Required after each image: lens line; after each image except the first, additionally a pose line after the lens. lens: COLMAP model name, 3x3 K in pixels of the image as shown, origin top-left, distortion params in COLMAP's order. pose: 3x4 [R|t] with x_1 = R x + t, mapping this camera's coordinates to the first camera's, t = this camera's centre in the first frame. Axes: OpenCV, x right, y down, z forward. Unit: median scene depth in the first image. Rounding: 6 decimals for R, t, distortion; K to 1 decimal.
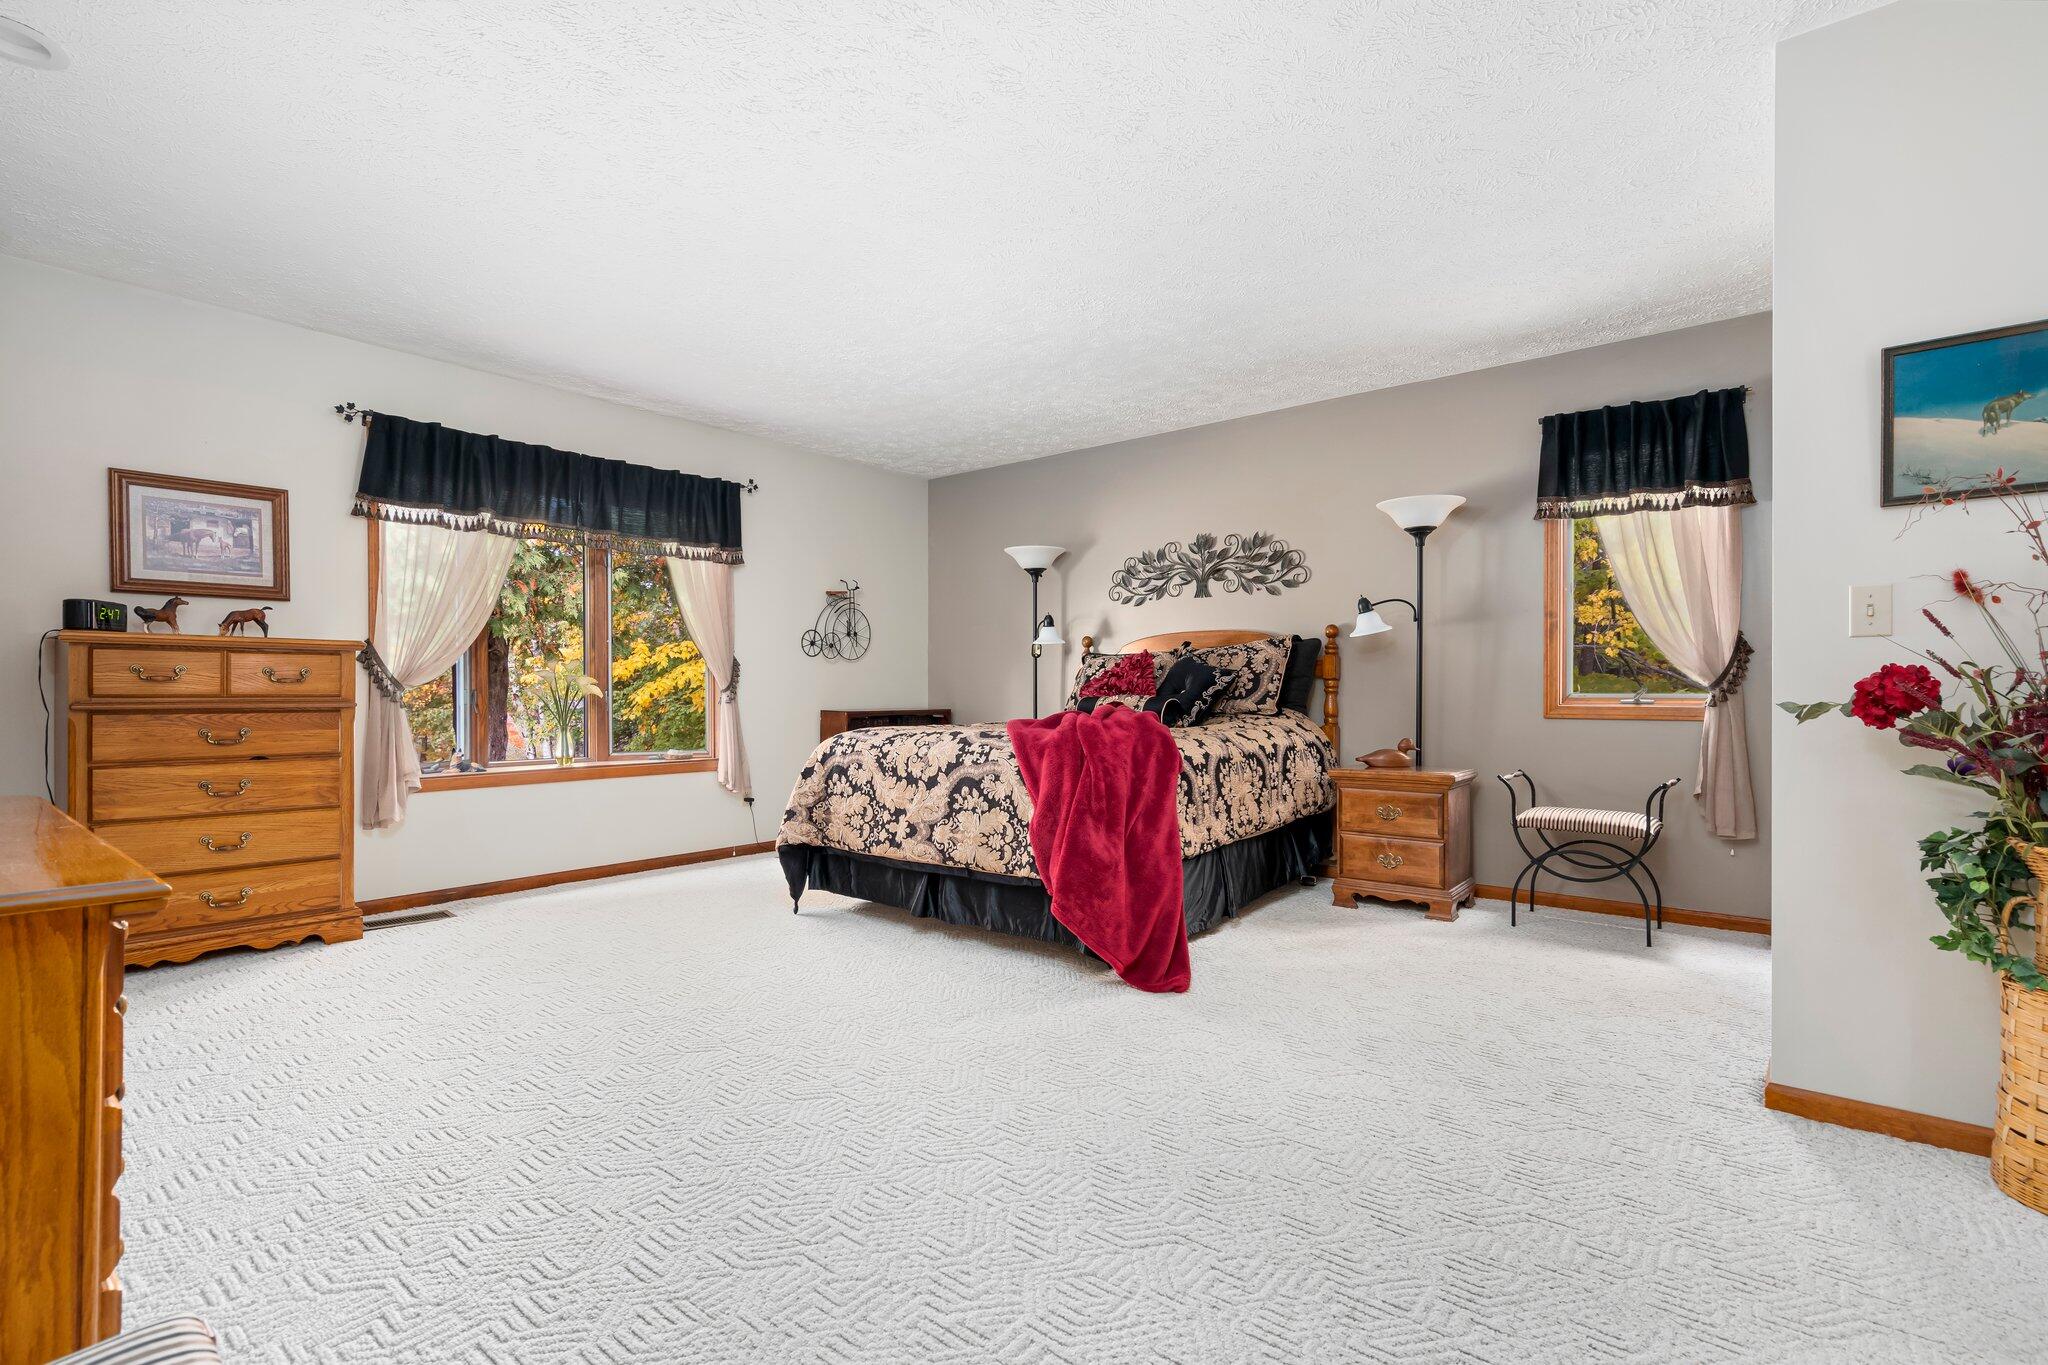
lens RADIAL K [[941.2, 0, 1008.6], [0, 941.2, 689.8], [0, 0, 1]] dist [0.001368, 0.000068]
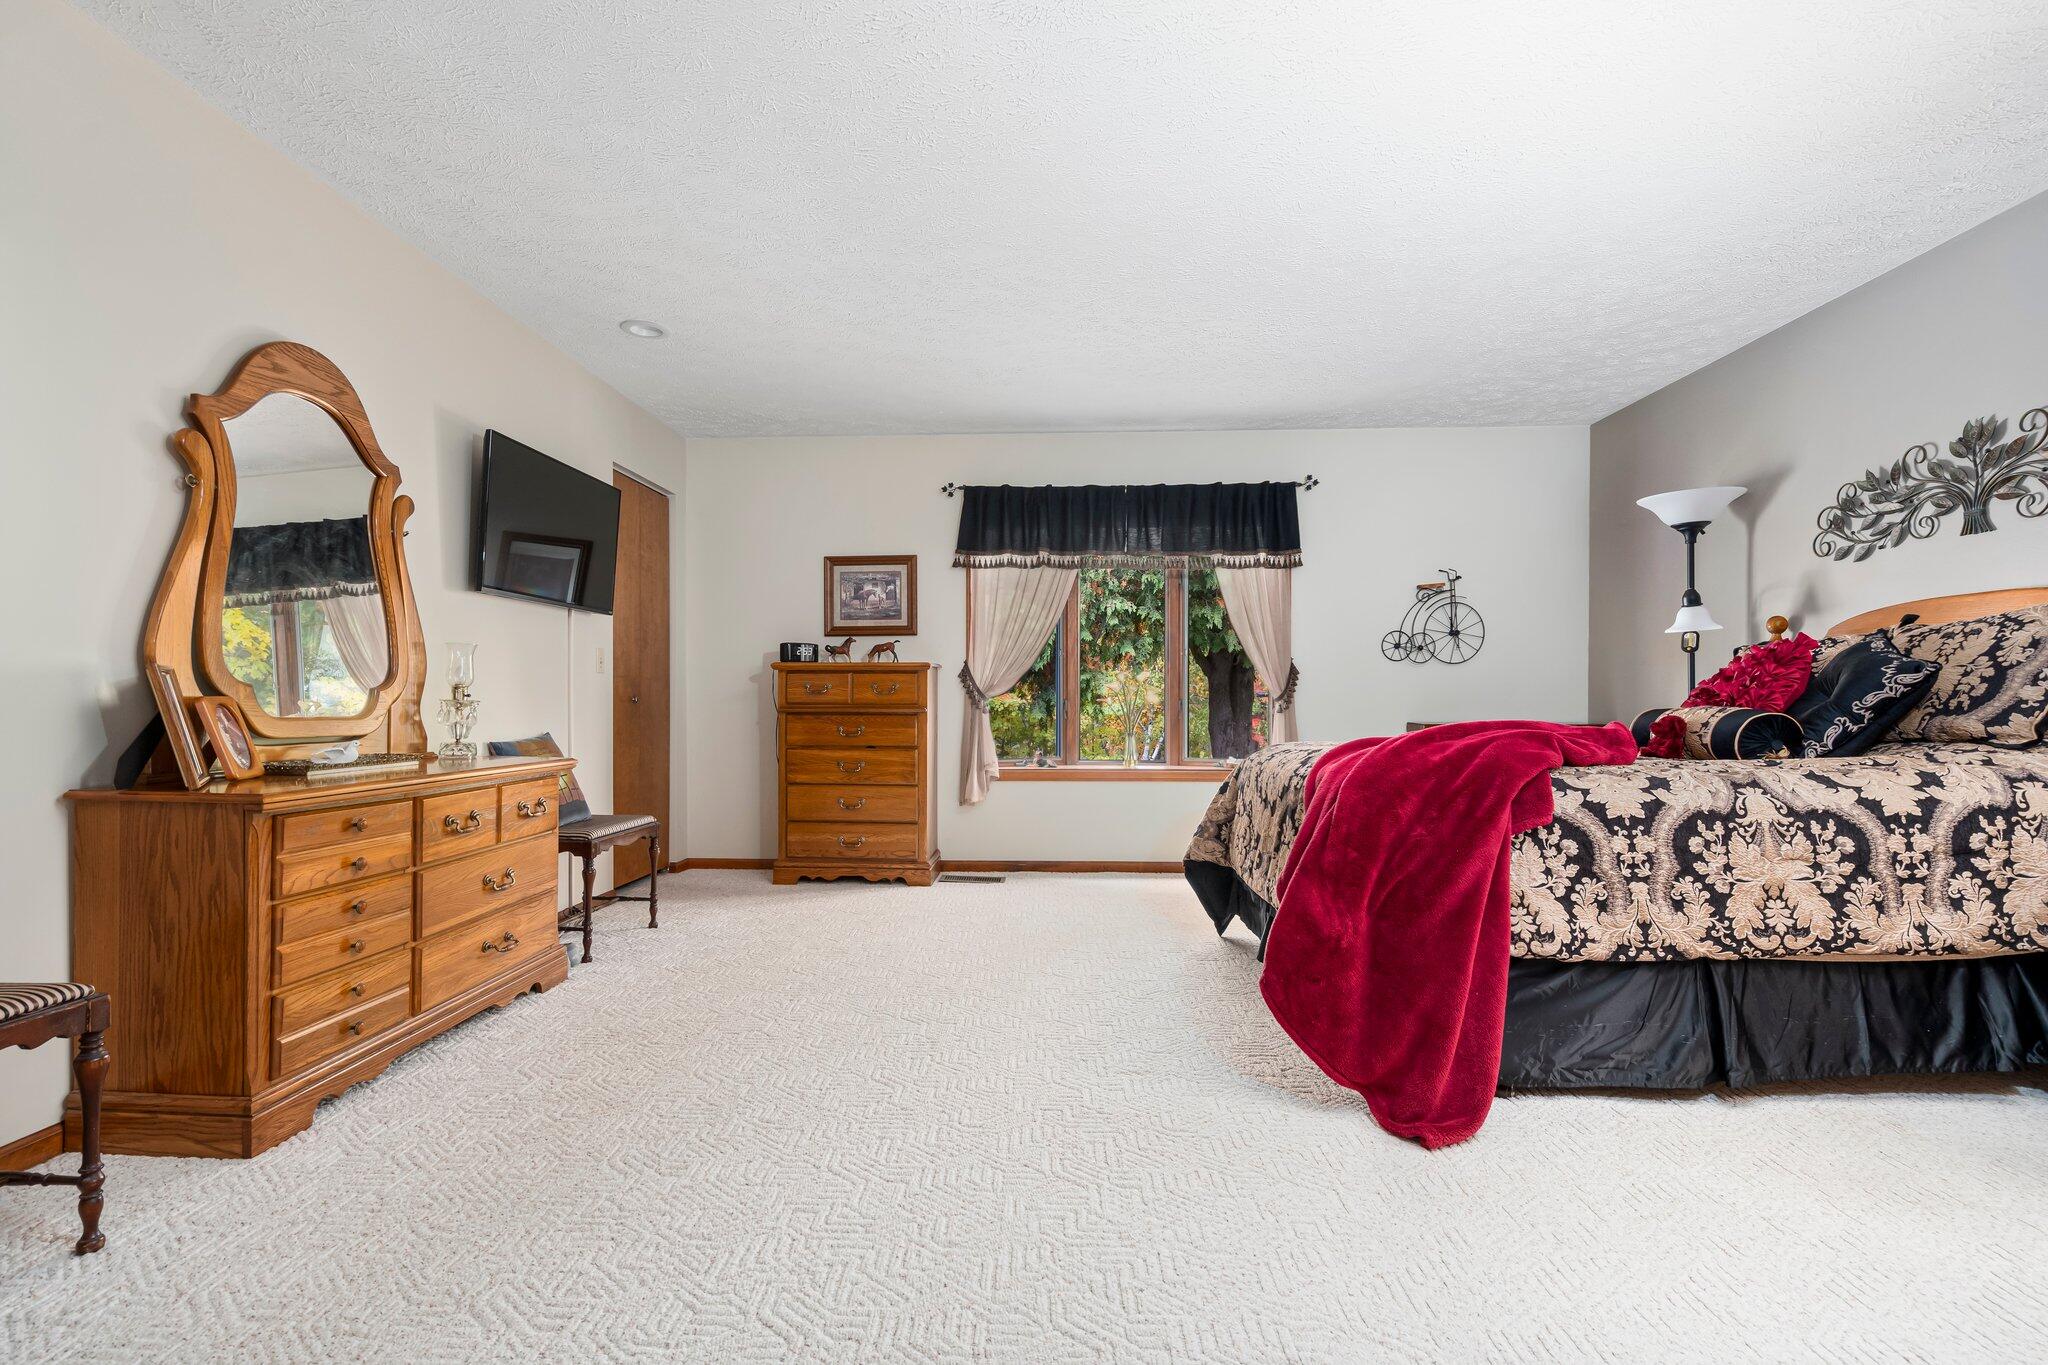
lens RADIAL K [[941.2, 0, 1015.0], [0, 941.2, 696.1], [0, 0, 1]] dist [0.001368, 0.000068]
pose [[0.601698, -0.003528, -0.798716, 0.378202], [-0.000039, 0.999990, -0.004446, 0.001539], [0.798724, 0.002706, 0.601691, 0.251891]]
